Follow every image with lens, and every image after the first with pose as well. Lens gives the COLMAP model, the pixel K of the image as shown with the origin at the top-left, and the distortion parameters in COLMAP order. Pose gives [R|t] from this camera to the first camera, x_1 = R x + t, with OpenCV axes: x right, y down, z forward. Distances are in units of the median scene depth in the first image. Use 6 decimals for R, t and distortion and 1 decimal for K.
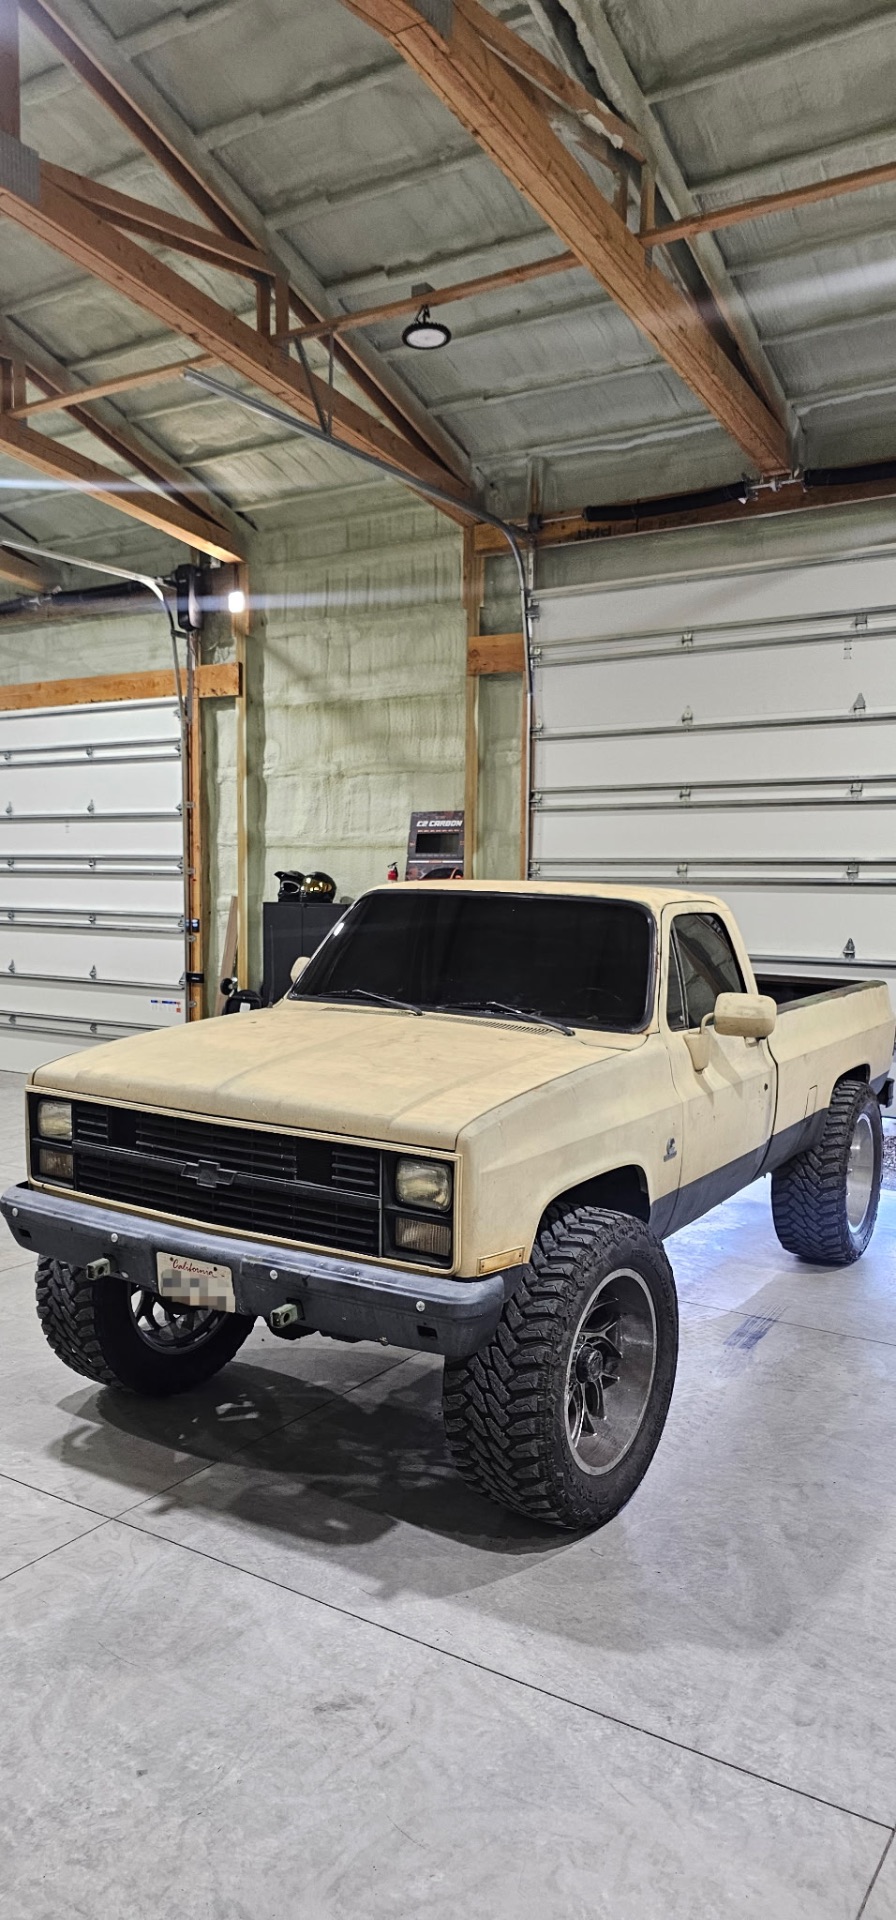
lens RADIAL K [[1276.2, 0, 447.4], [0, 1276.2, 992.0], [0, 0, 1]] dist [0.074245, -0.082858]
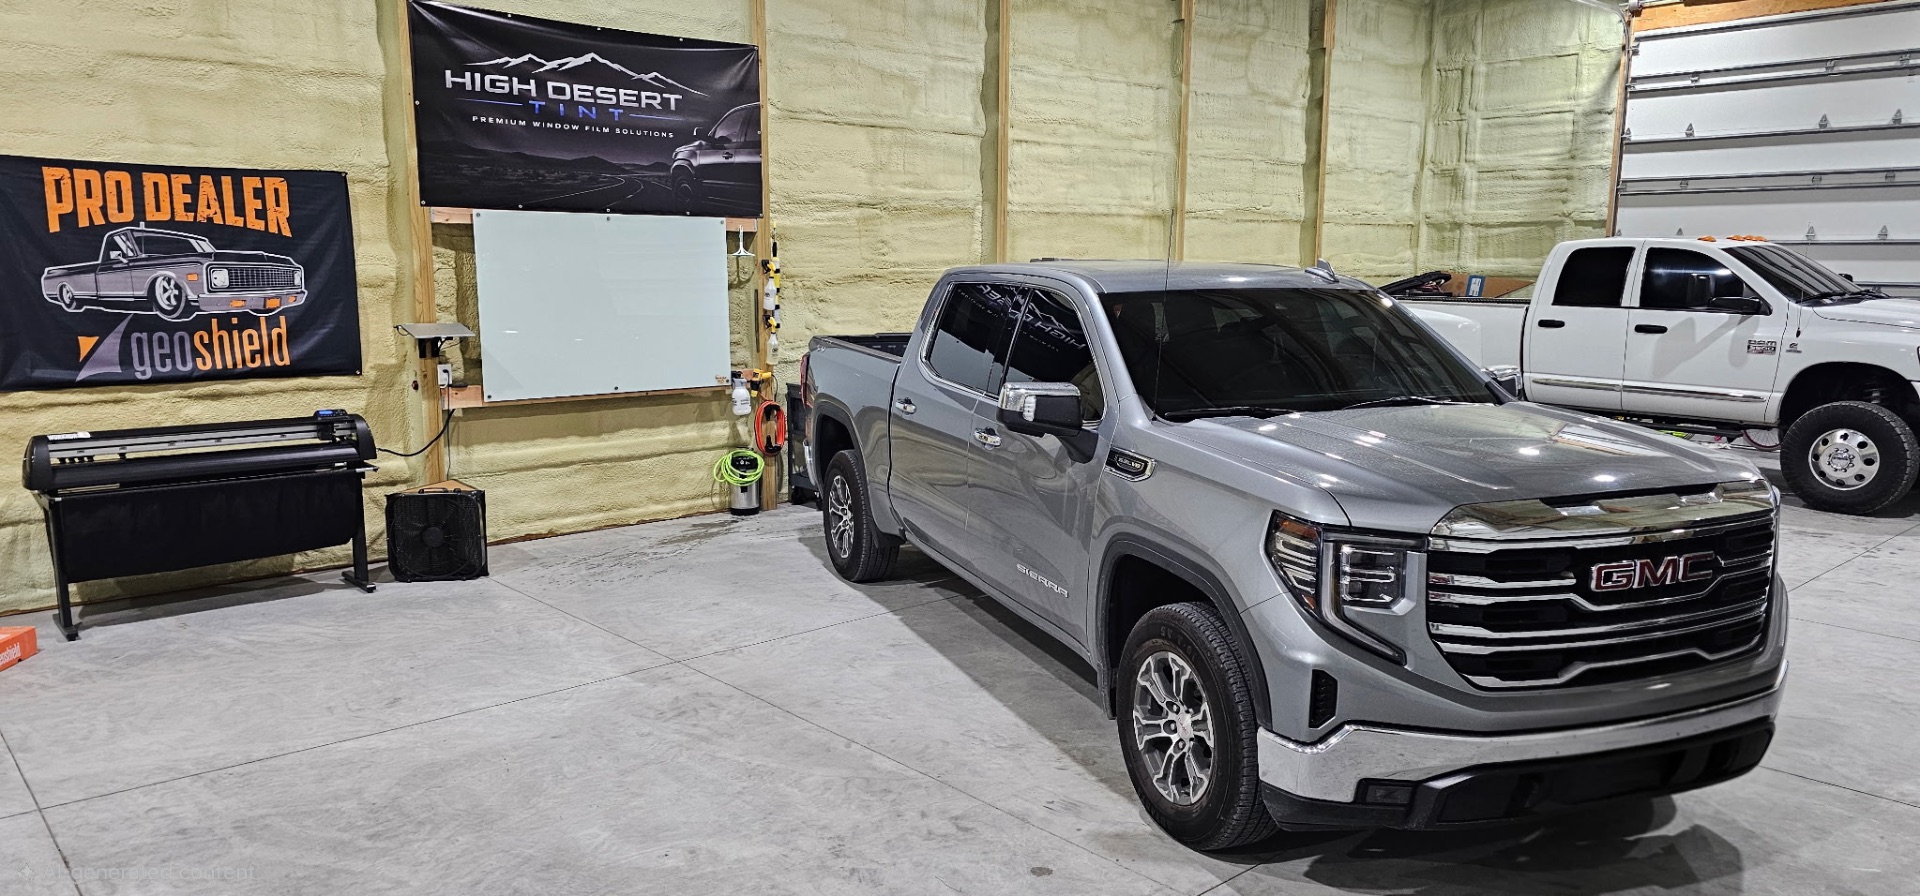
lens RADIAL K [[1276.2, 0, 966.5], [0, 1276.2, 465.0], [0, 0, 1]] dist [0.074245, -0.082858]
pose [[-0.250576, 0.139472, -0.957998, 0.386924], [-0.094721, 0.981288, 0.167638, -0.033526], [0.963452, 0.132749, -0.232676, 0.611873]]
